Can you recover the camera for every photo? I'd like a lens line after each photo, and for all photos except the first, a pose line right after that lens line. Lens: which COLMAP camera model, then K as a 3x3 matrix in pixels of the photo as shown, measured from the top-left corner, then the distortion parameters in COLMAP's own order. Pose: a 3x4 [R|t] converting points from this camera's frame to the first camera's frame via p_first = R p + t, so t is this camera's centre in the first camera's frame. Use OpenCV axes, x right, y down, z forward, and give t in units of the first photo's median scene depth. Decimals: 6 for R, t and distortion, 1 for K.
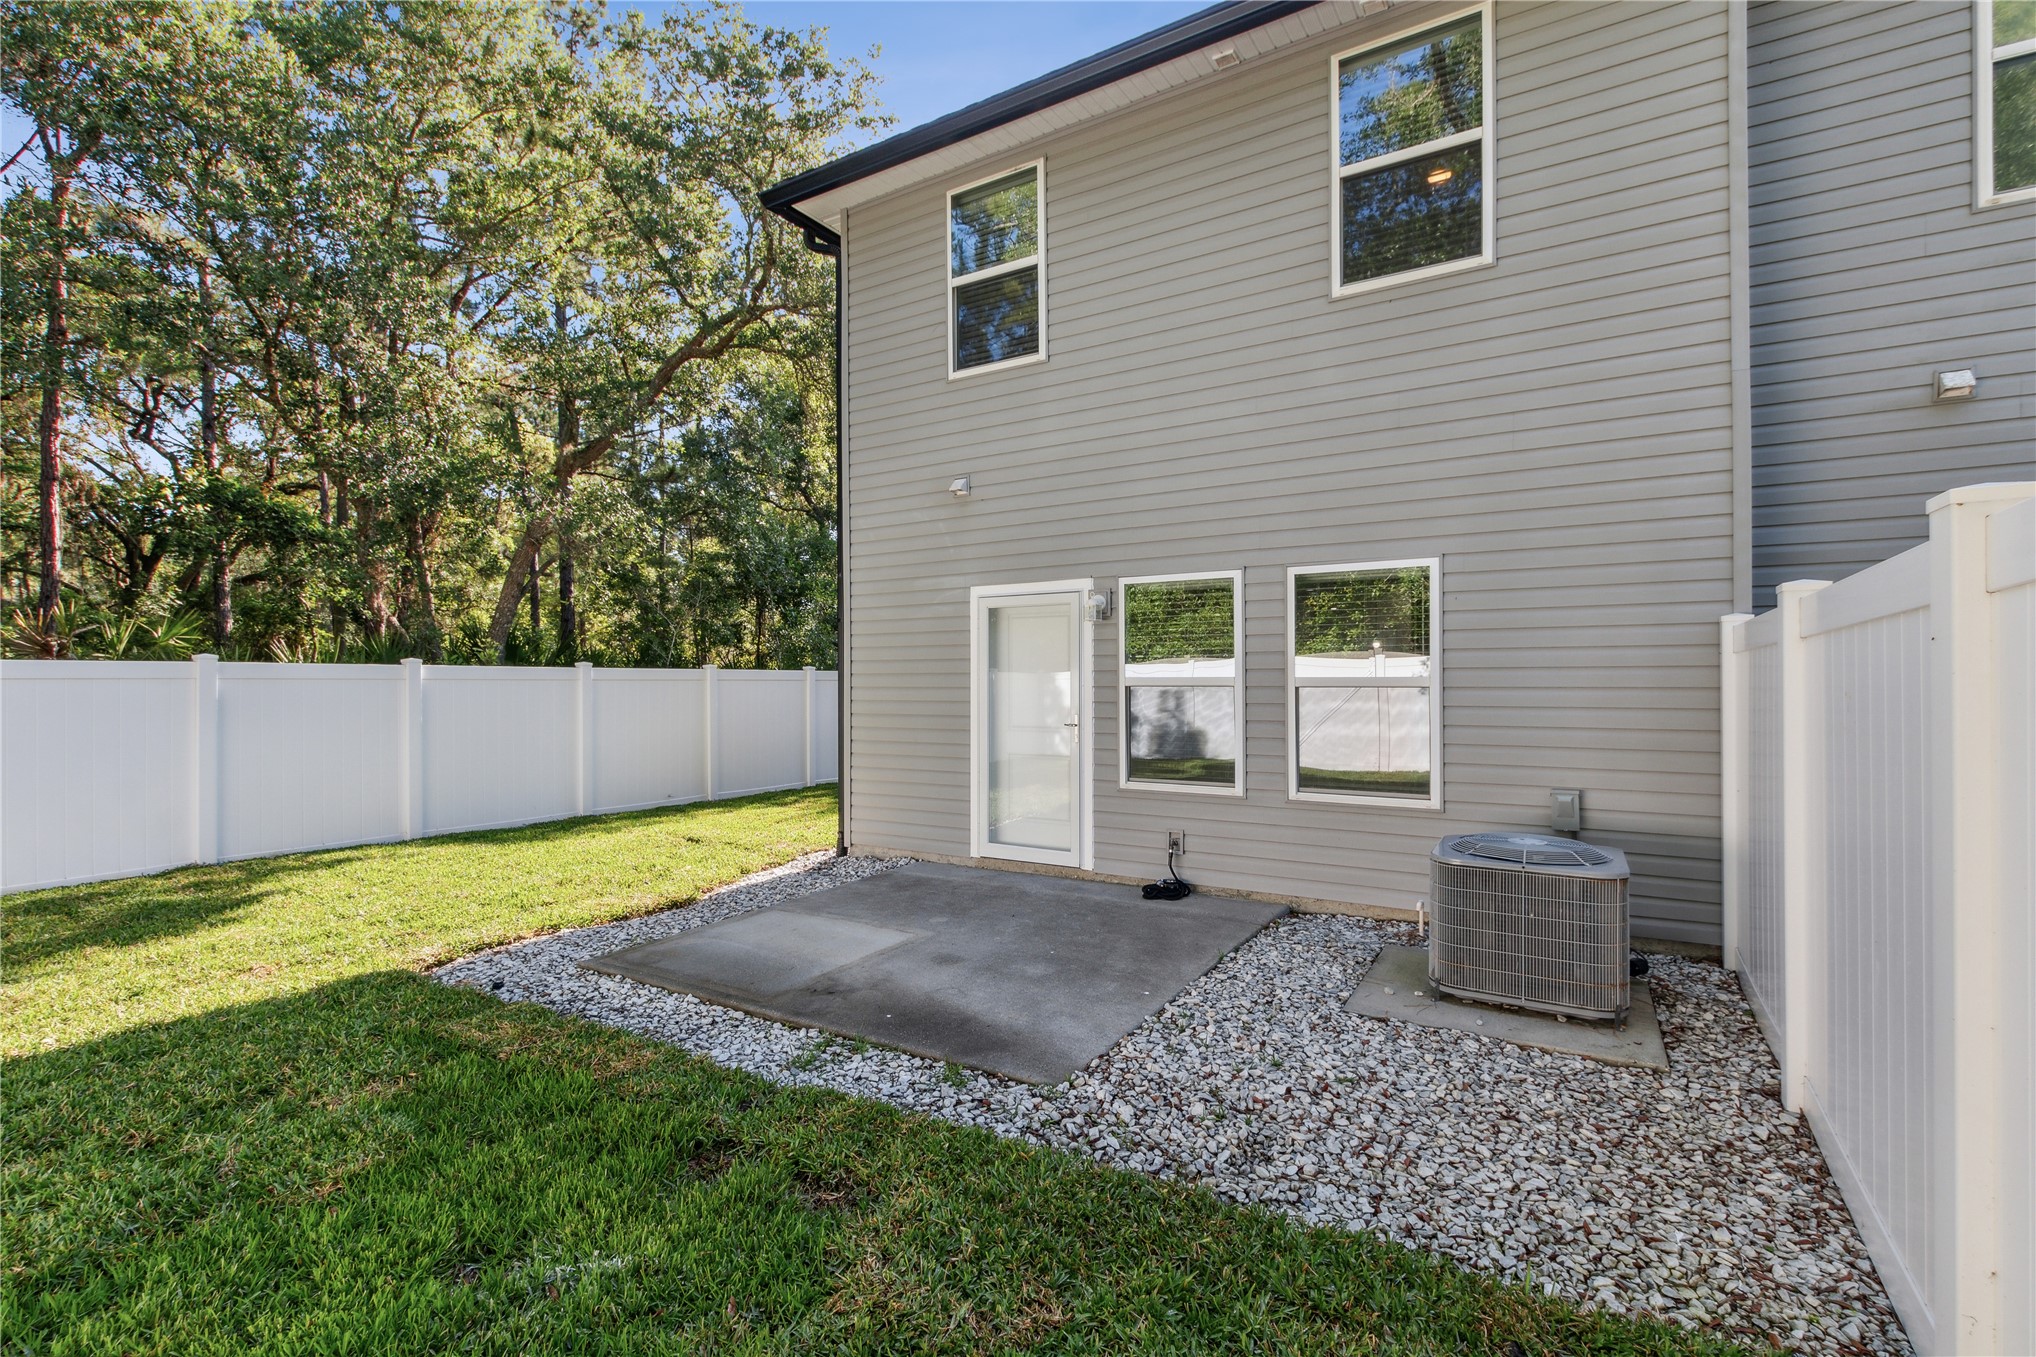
lens RADIAL K [[929.0, 0, 1012.2], [0, 929.0, 680.0], [0, 0, 1]] dist [0.002739, -0.001250]
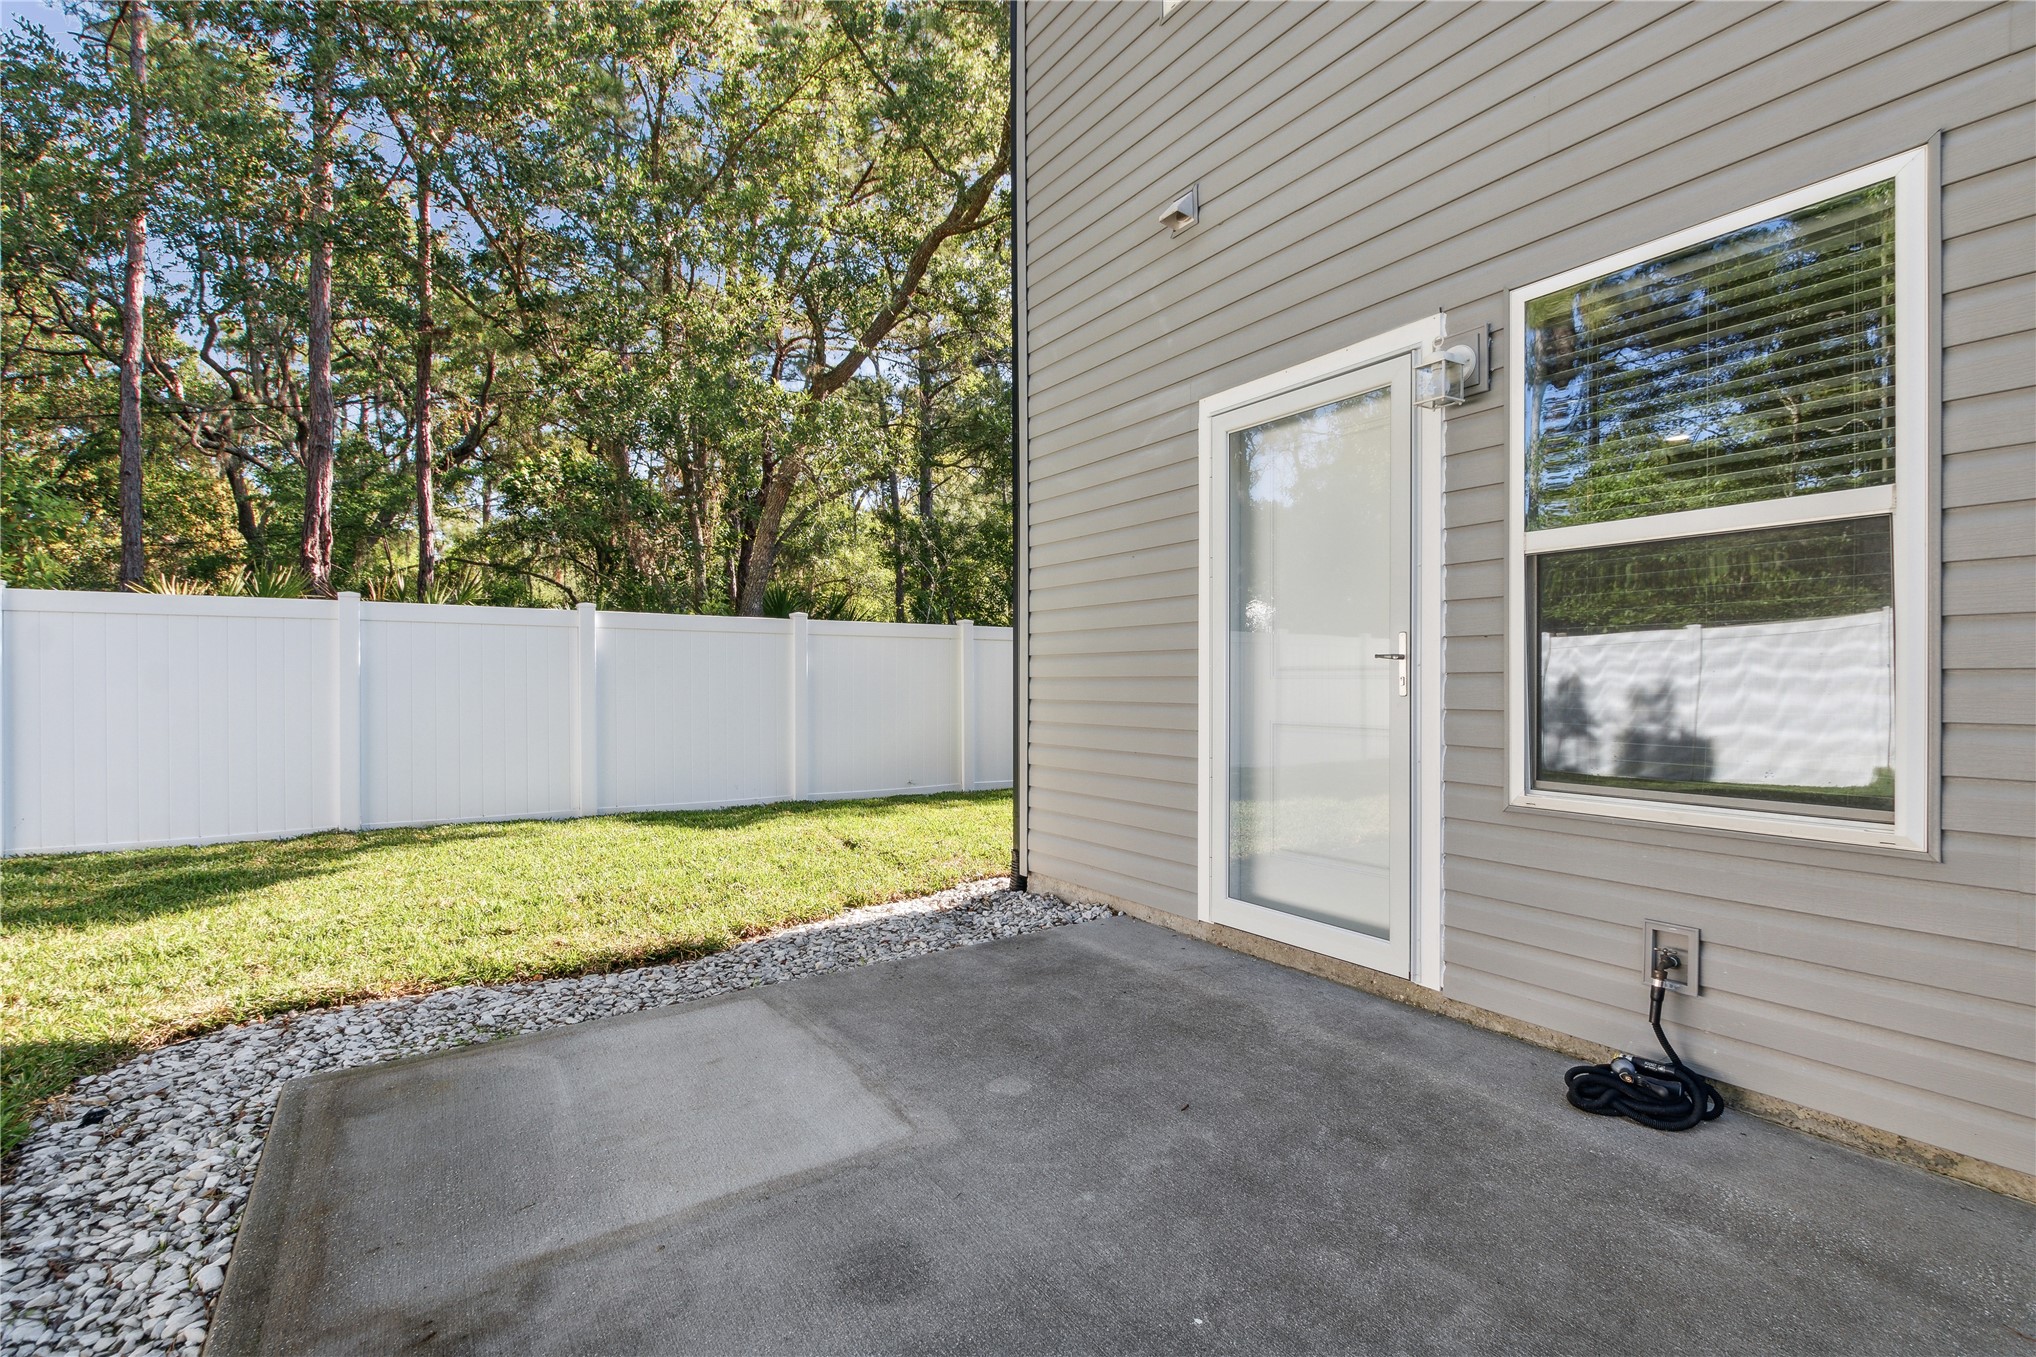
lens RADIAL K [[929.0, 0, 1029.9], [0, 929.0, 684.6], [0, 0, 1]] dist [0.002739, -0.001250]
pose [[0.912898, 0.006592, -0.408134, 0.087393], [-0.004999, 0.999975, 0.004968, 0.060669], [0.408157, -0.002495, 0.912909, 0.526062]]
